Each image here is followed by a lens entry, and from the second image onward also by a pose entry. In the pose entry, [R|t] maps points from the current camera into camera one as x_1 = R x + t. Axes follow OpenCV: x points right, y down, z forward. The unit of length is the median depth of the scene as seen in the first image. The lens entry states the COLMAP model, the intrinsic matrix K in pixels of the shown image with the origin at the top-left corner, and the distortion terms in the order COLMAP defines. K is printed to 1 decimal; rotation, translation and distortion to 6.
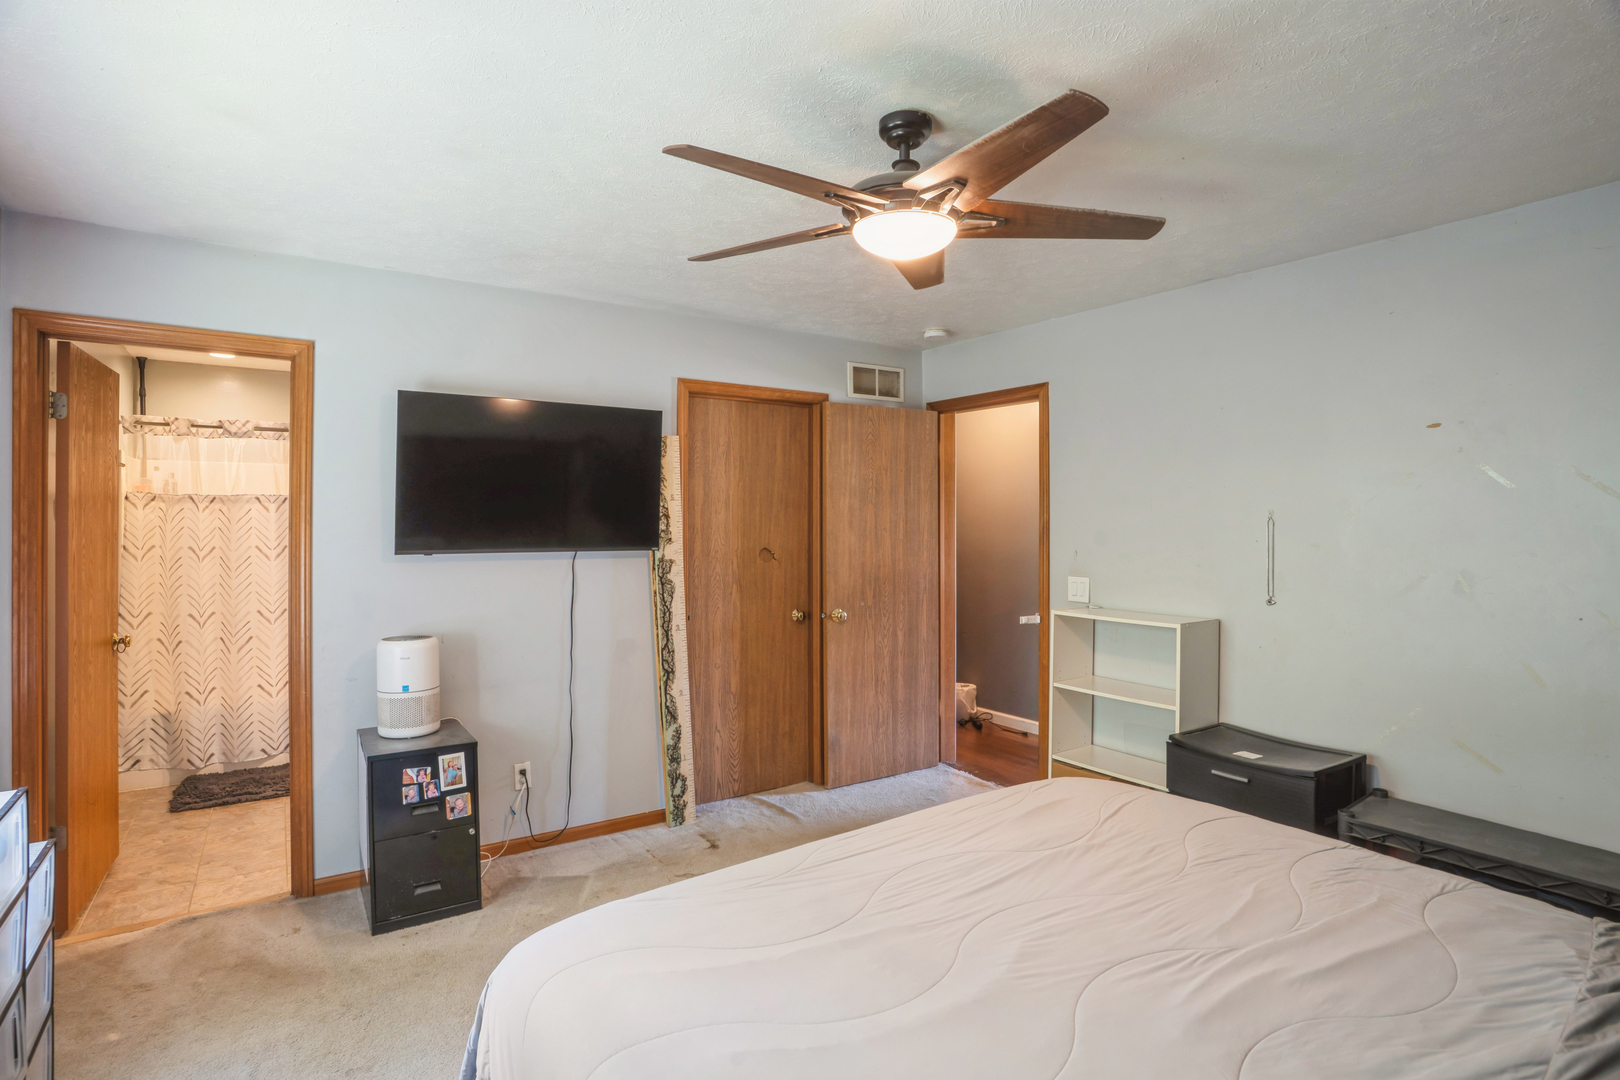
lens RADIAL K [[780.3, 0, 806.3], [0, 780.3, 527.6], [0, 0, 1]] dist [-0.014688, 0.005112]
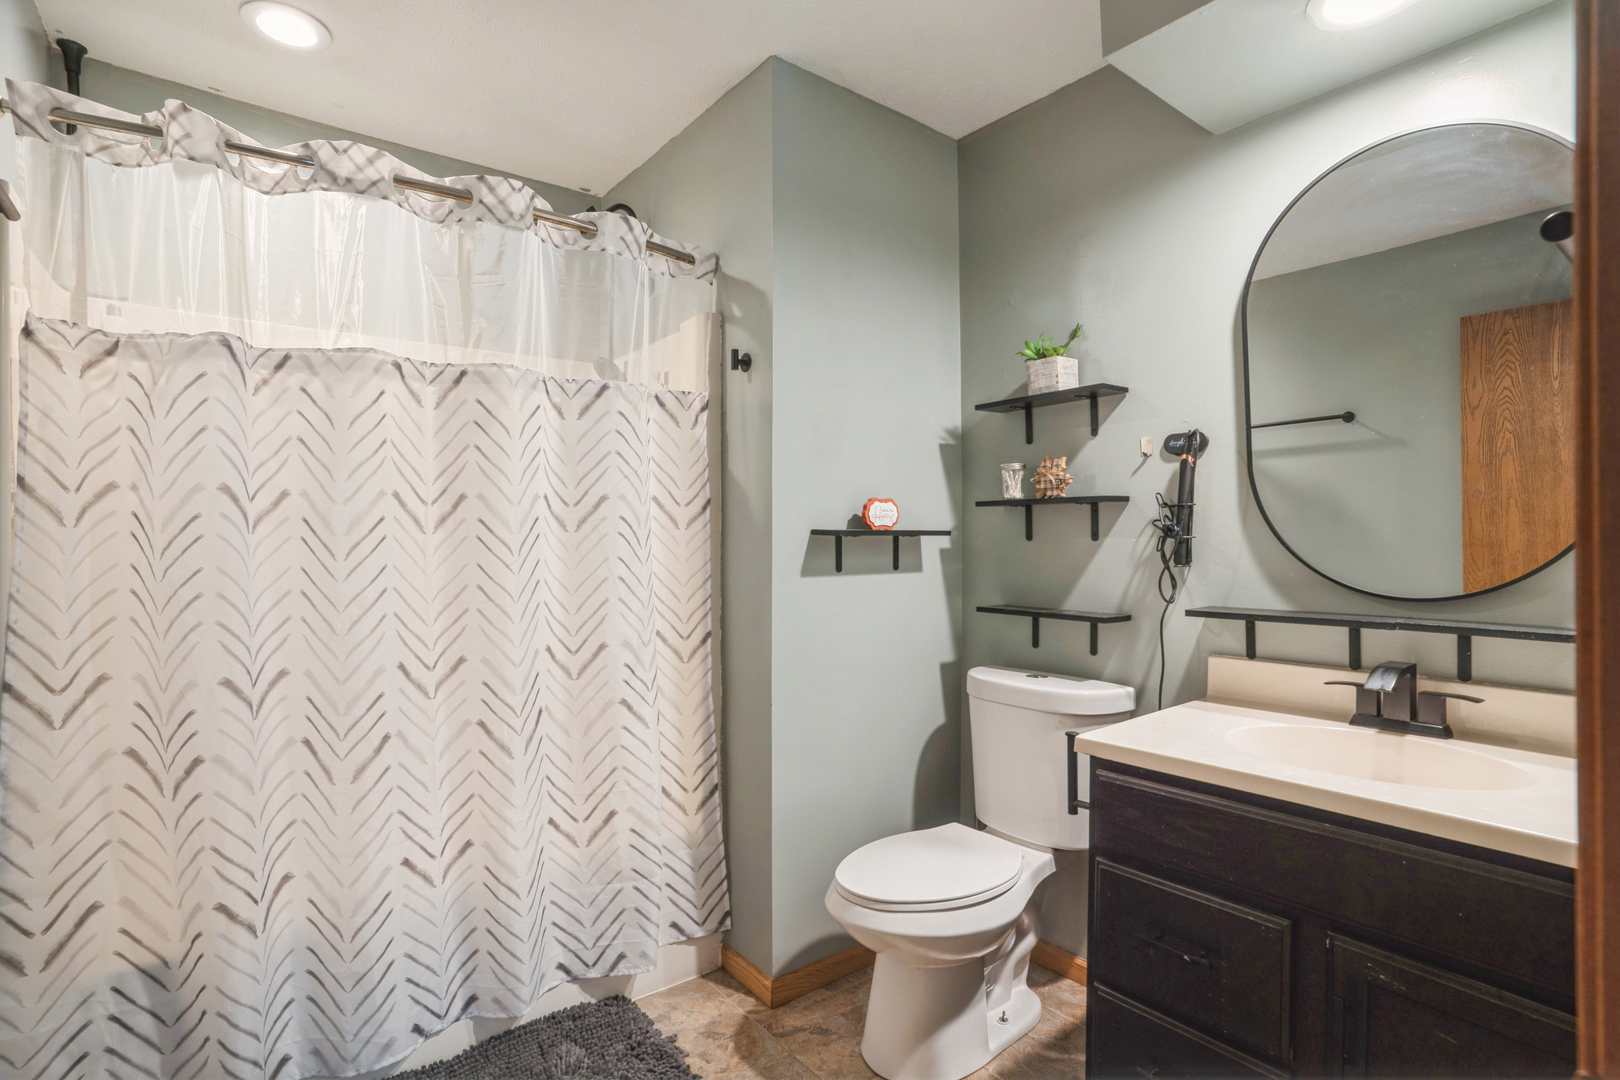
lens RADIAL K [[780.3, 0, 816.1], [0, 780.3, 555.7], [0, 0, 1]] dist [-0.014688, 0.005112]
pose [[0.997590, 0.003423, 0.069301, -0.551173], [-0.004155, 0.999937, 0.010433, 0.051112], [-0.069261, -0.010696, 0.997541, 0.630448]]
